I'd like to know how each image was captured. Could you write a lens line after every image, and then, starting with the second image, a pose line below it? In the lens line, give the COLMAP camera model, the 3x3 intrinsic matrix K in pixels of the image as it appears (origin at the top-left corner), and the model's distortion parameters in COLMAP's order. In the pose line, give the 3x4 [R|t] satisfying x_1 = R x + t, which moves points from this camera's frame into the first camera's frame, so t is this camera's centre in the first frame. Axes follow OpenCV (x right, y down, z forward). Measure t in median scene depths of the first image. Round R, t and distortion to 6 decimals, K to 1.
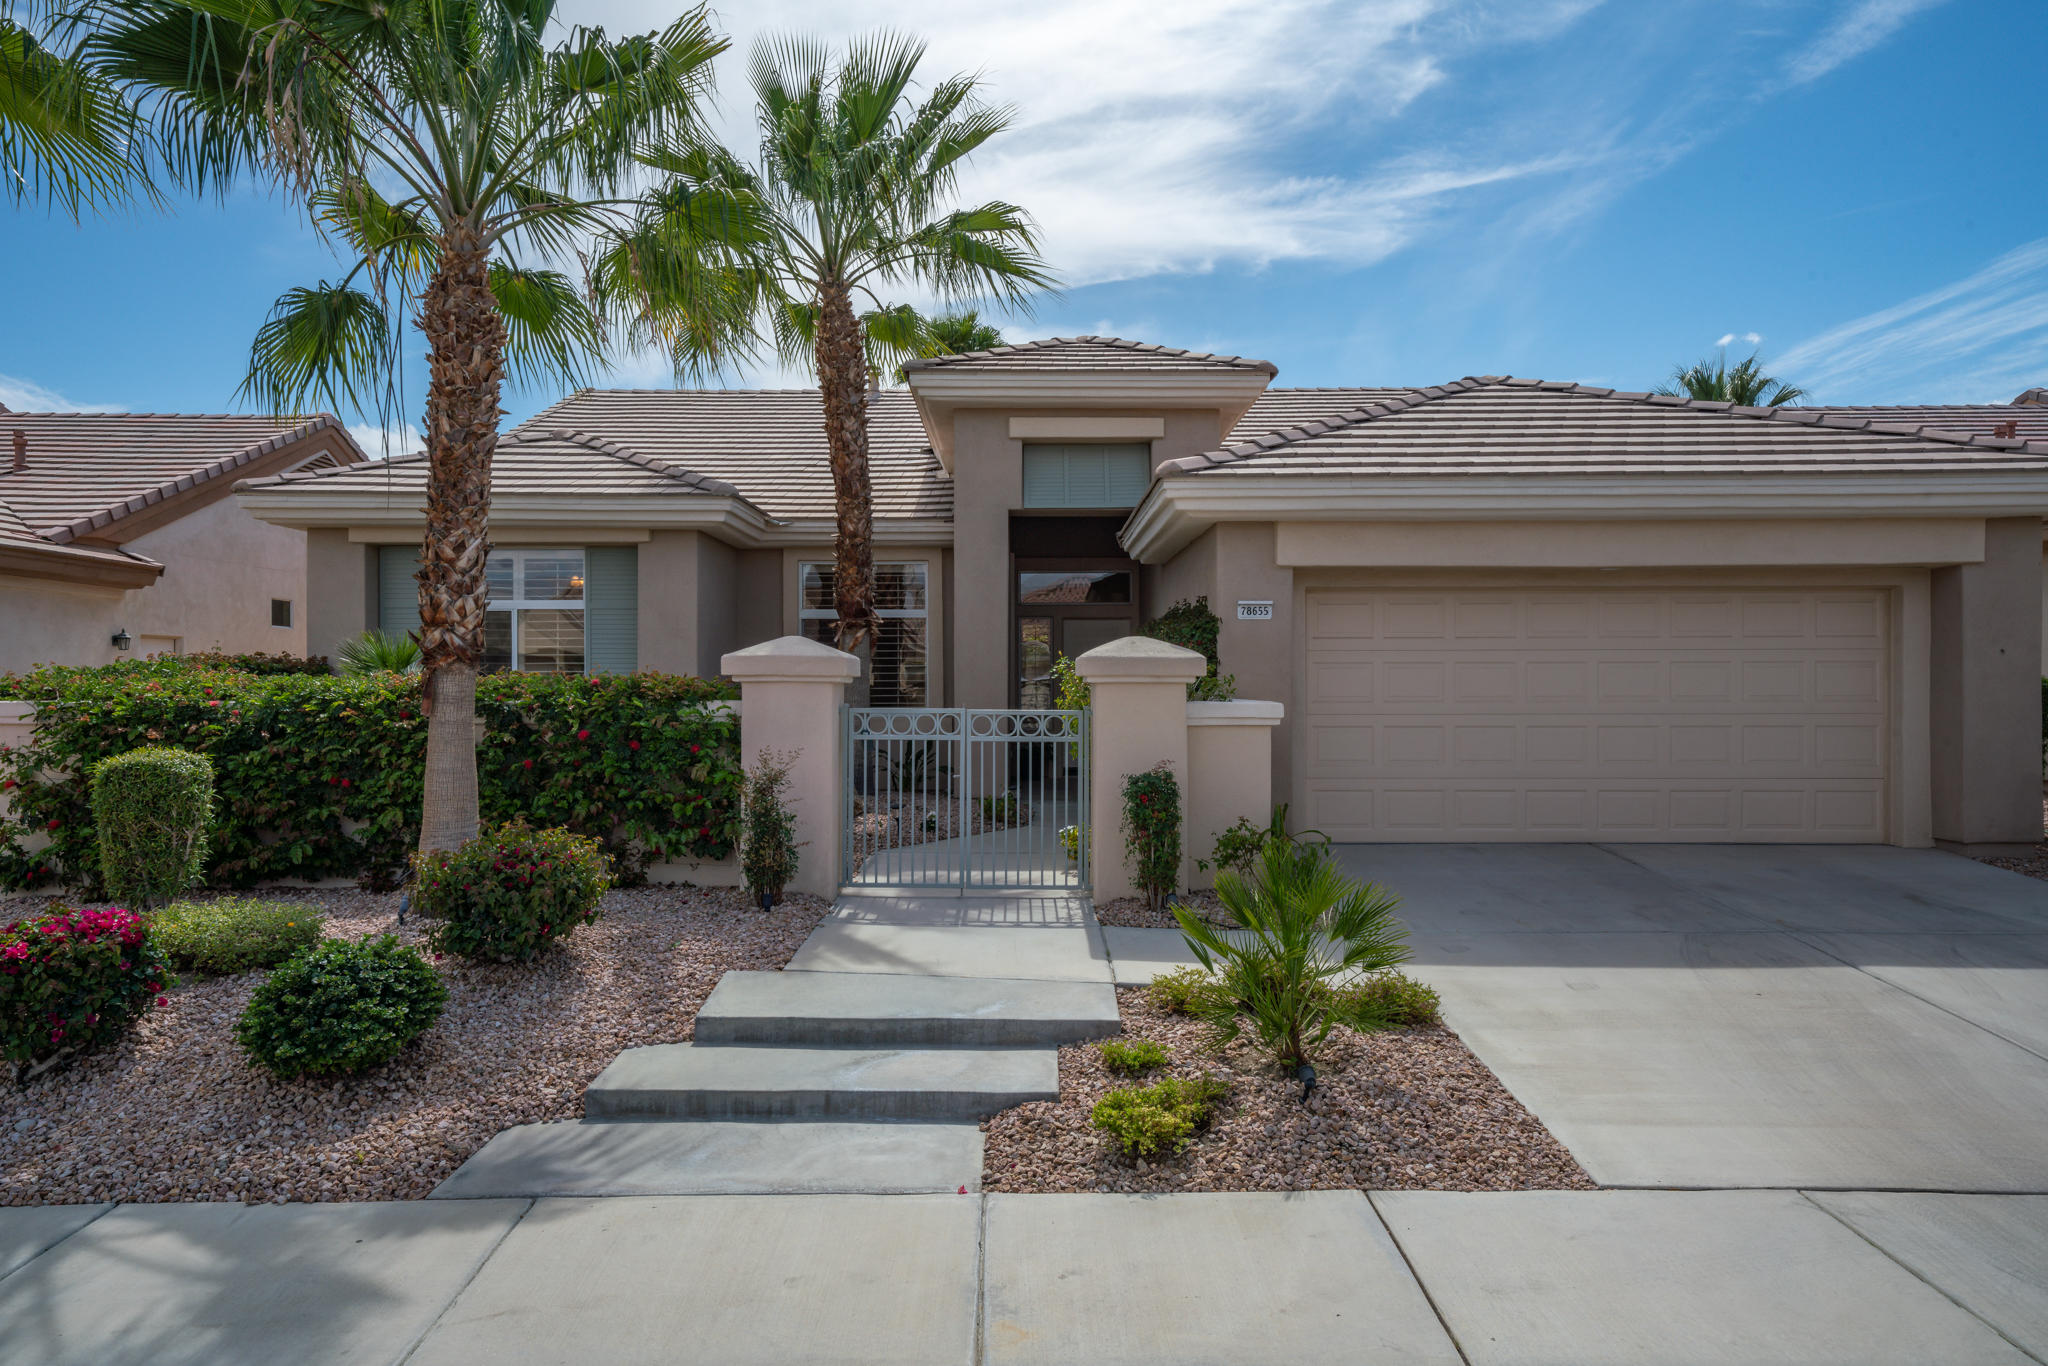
lens RADIAL K [[1323.1, 0, 1032.6], [0, 1323.1, 681.8], [0, 0, 1]] dist [0.031113, -0.008910]
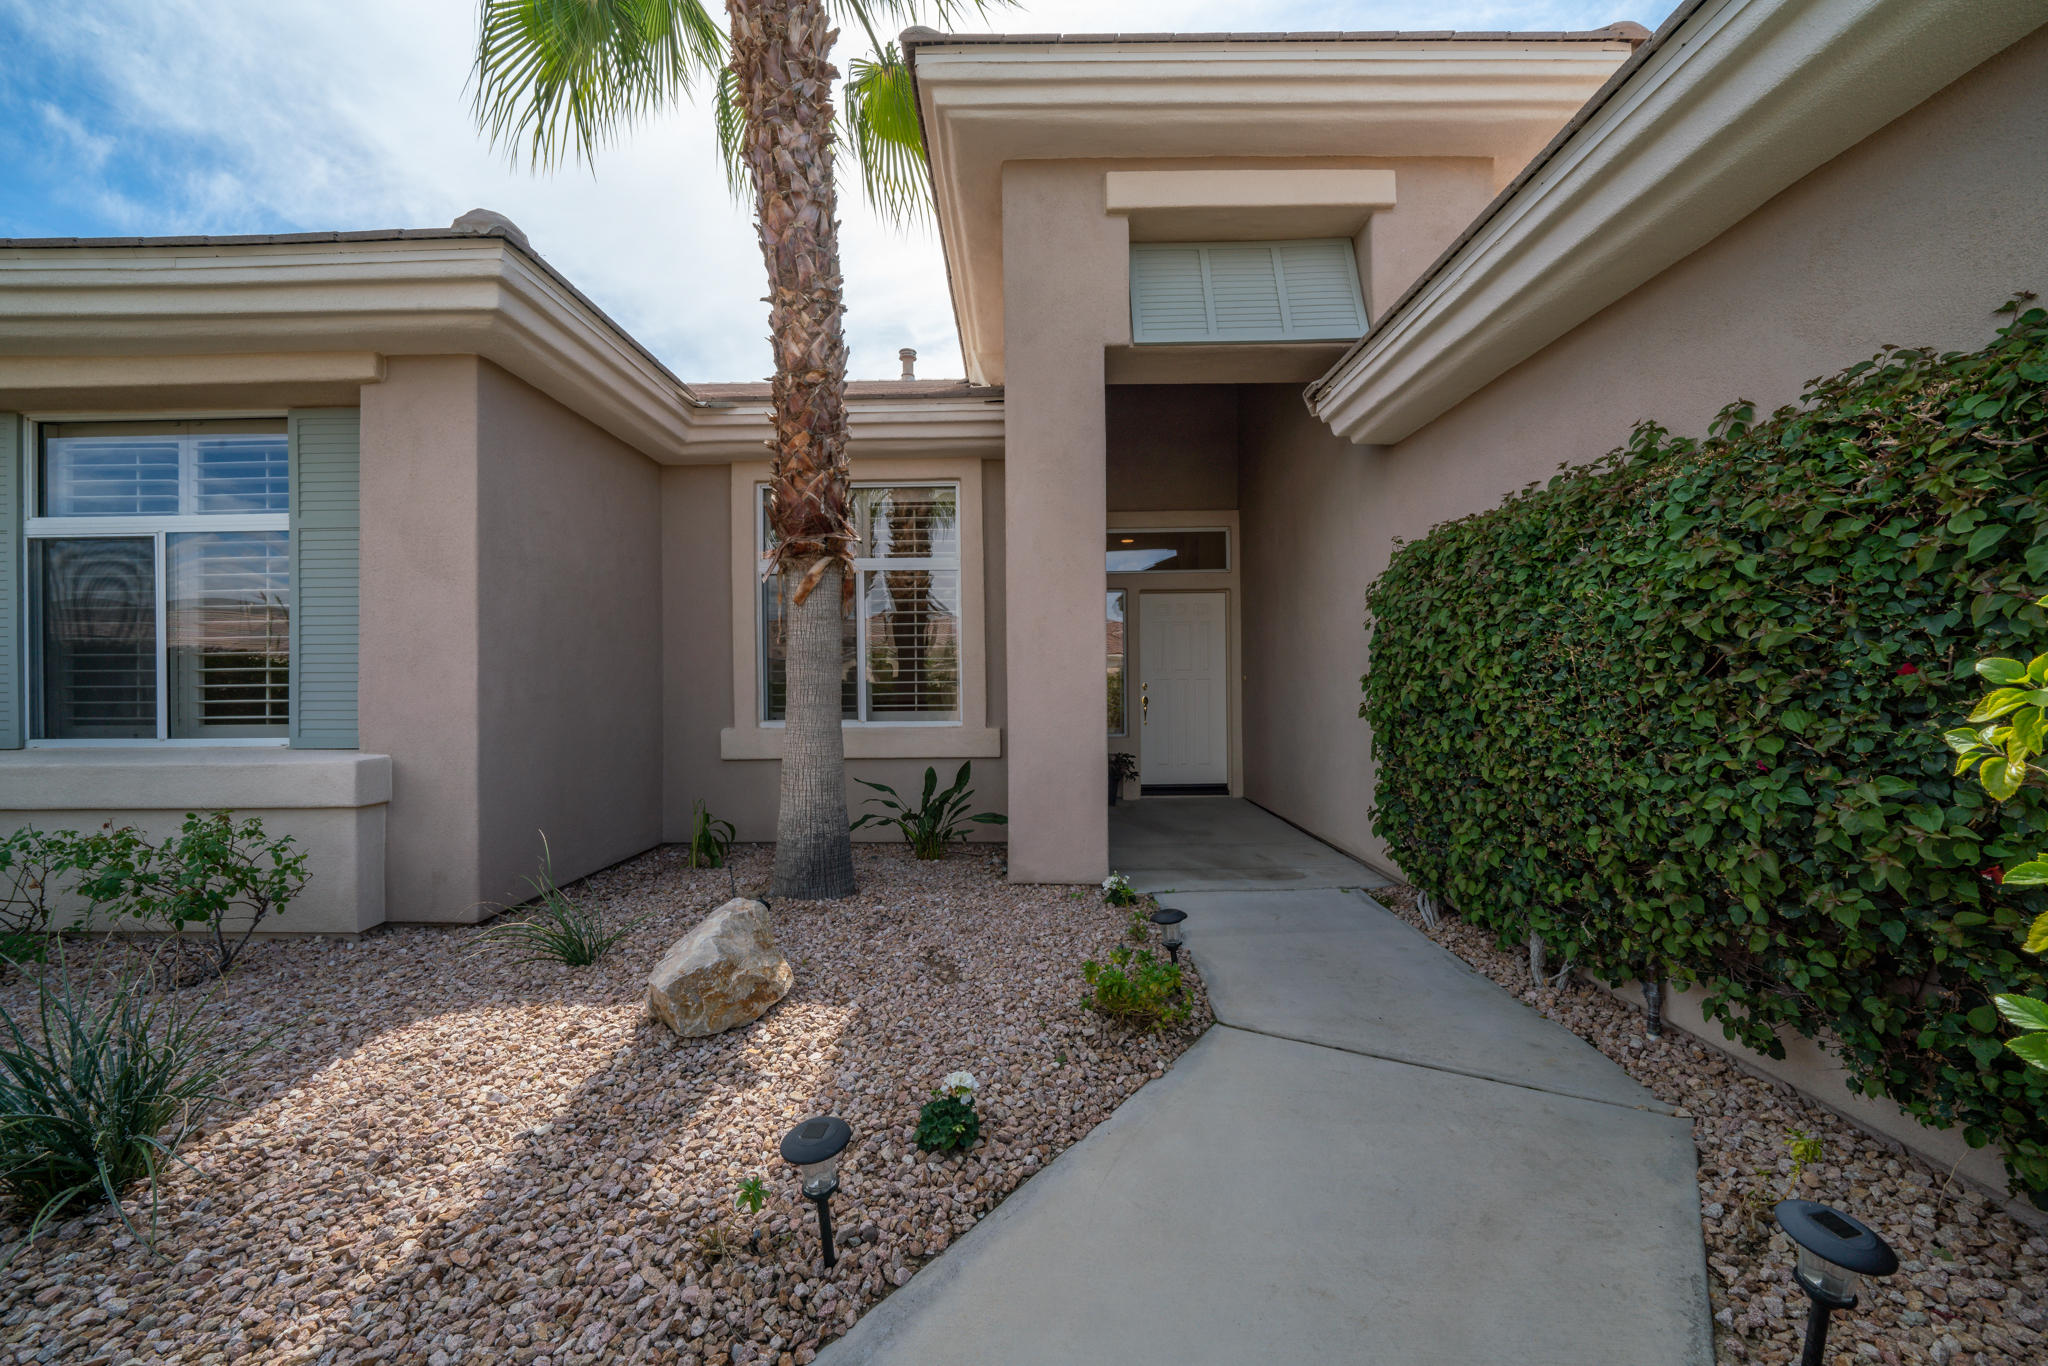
lens RADIAL K [[759.8, 0, 1026.3], [0, 759.8, 679.0], [0, 0, 1]] dist [-0.000711, -0.000020]
pose [[0.999885, -0.007106, -0.013406, -0.048092], [0.006994, 0.999940, -0.008391, 0.007954], [0.013465, 0.008296, 0.999875, 0.705445]]
